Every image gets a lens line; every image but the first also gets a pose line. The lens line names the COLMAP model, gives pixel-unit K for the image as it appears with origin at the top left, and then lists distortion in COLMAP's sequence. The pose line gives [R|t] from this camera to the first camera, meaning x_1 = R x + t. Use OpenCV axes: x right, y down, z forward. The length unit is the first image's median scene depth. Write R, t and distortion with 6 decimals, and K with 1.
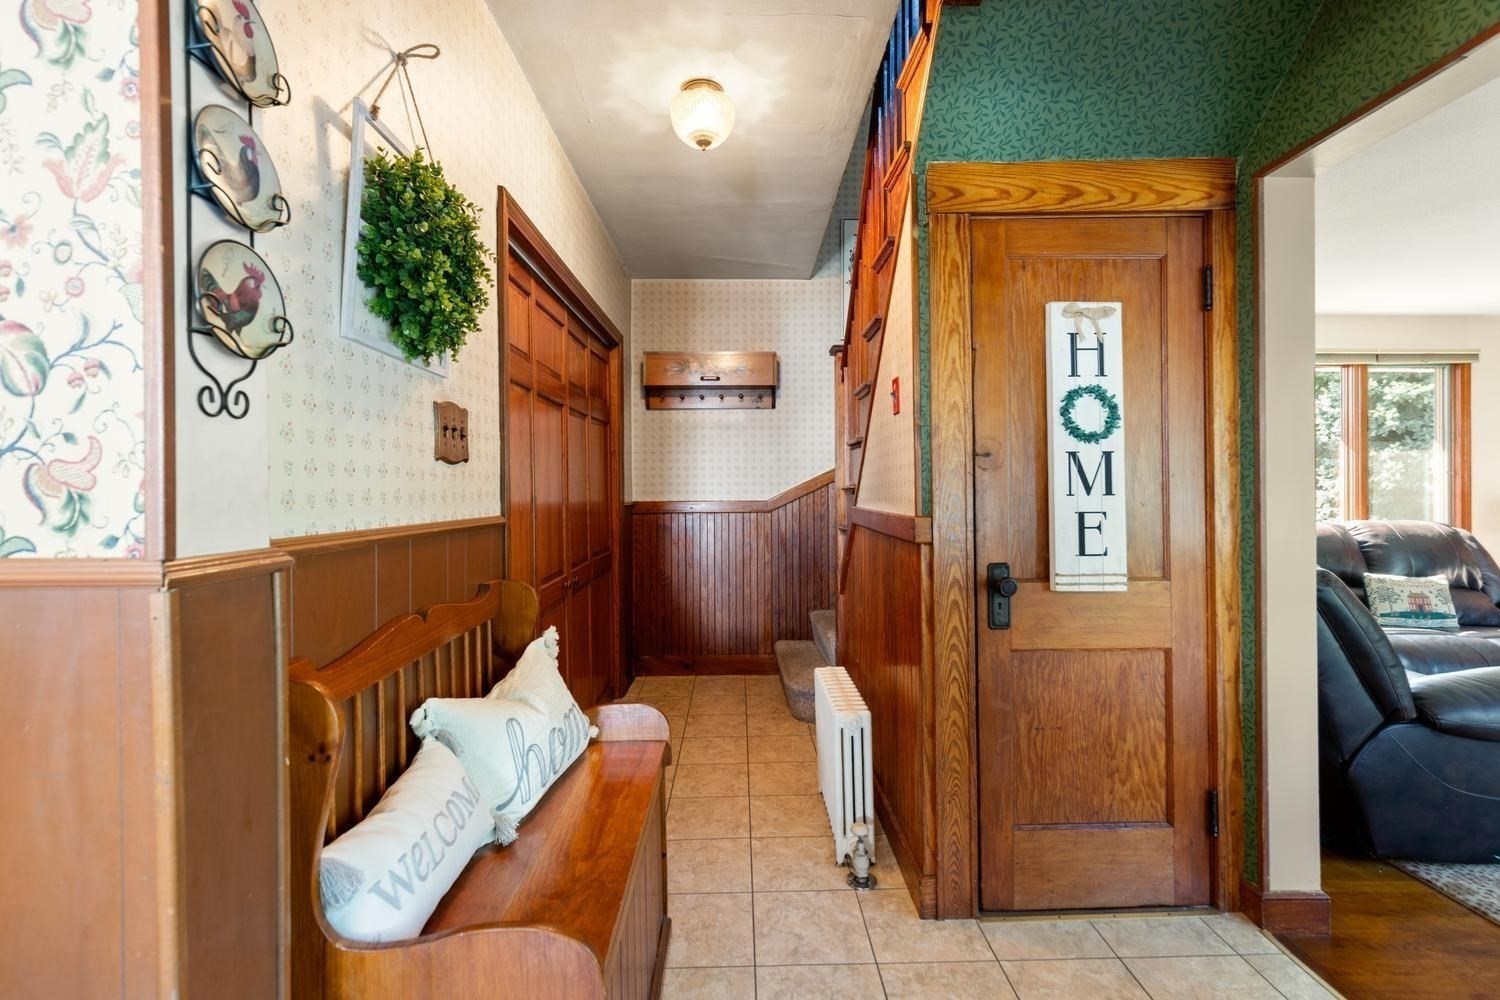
lens RADIAL K [[681.9, 0, 752.9], [0, 681.9, 481.7], [0, 0, 1]] dist [0.006495, -0.001095]
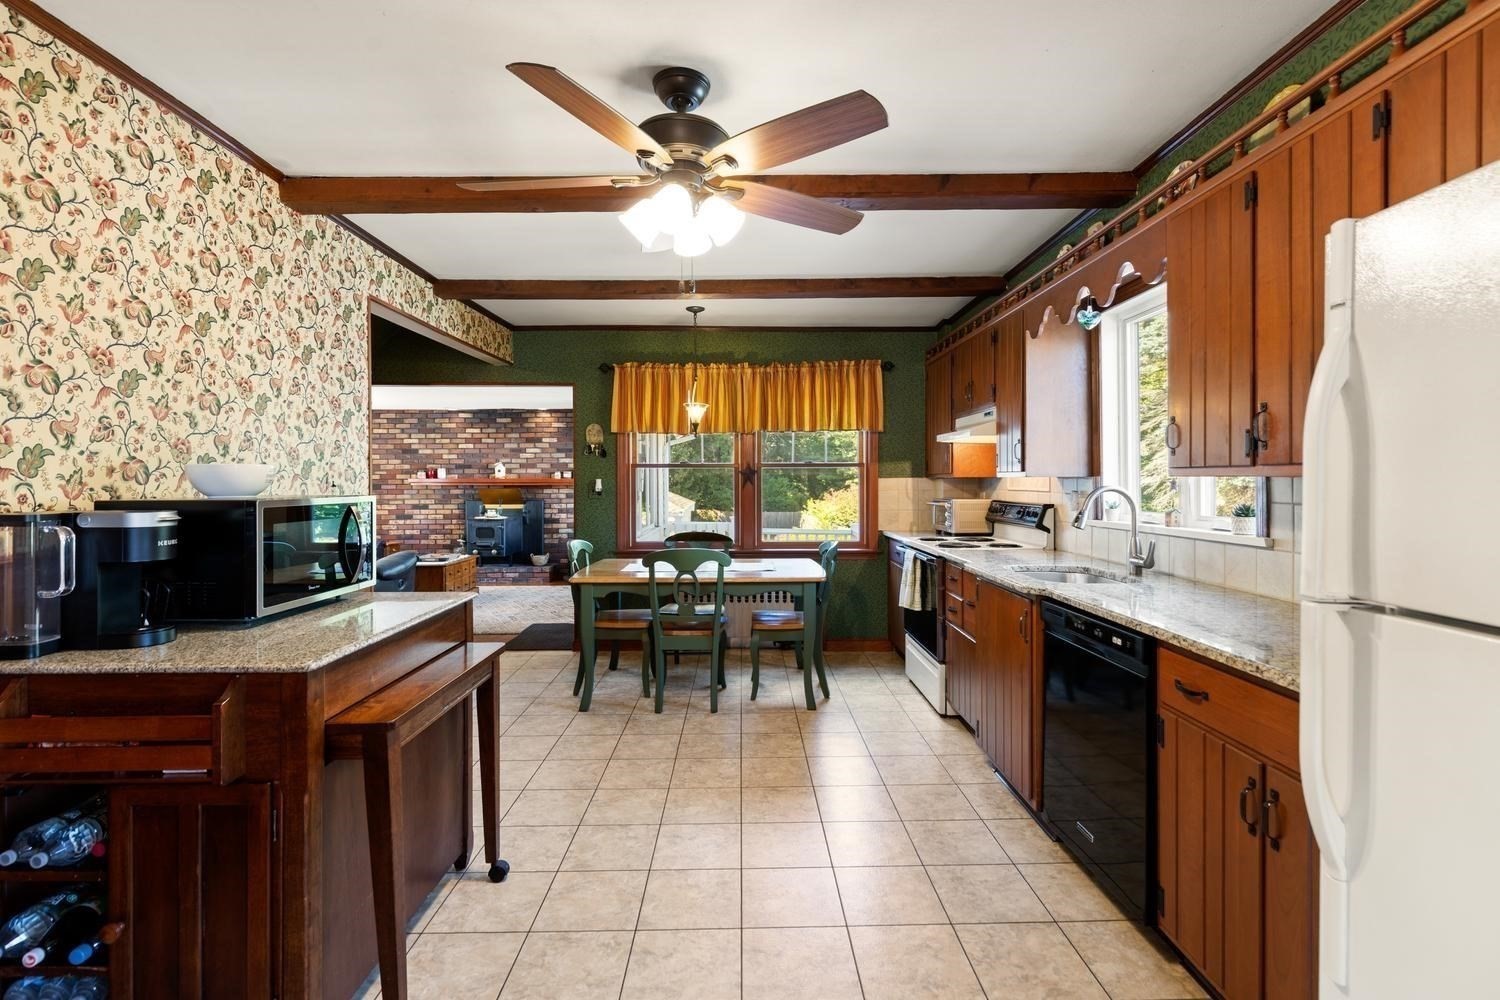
lens RADIAL K [[681.9, 0, 752.9], [0, 681.9, 481.7], [0, 0, 1]] dist [0.006495, -0.001095]
pose [[-0.002469, -0.002513, 0.999994, -1.957427], [-0.004126, 0.999988, 0.002503, -0.058000], [-0.999988, -0.004120, -0.002480, -0.560353]]
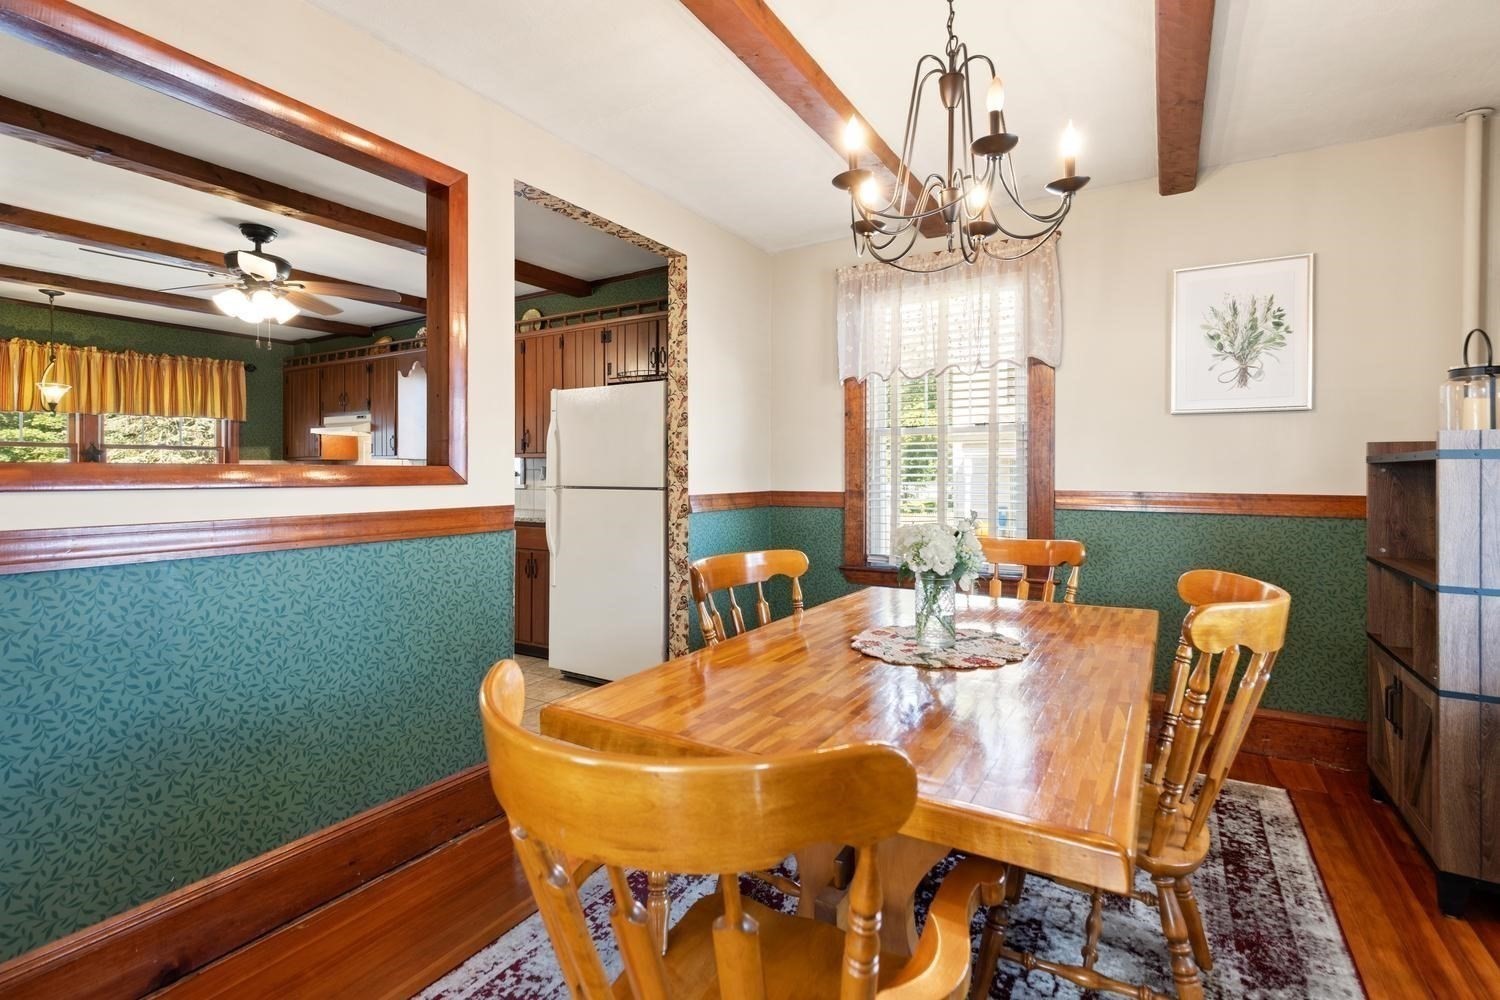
lens RADIAL K [[683.4, 0, 748.8], [0, 683.4, 469.8], [0, 0, 1]] dist [0.004689, -0.000286]
pose [[-0.850203, 0.002254, 0.526450, -2.997596], [-0.002605, 0.999961, -0.008490, -0.001120], [-0.526448, -0.008589, -0.850164, 0.413101]]
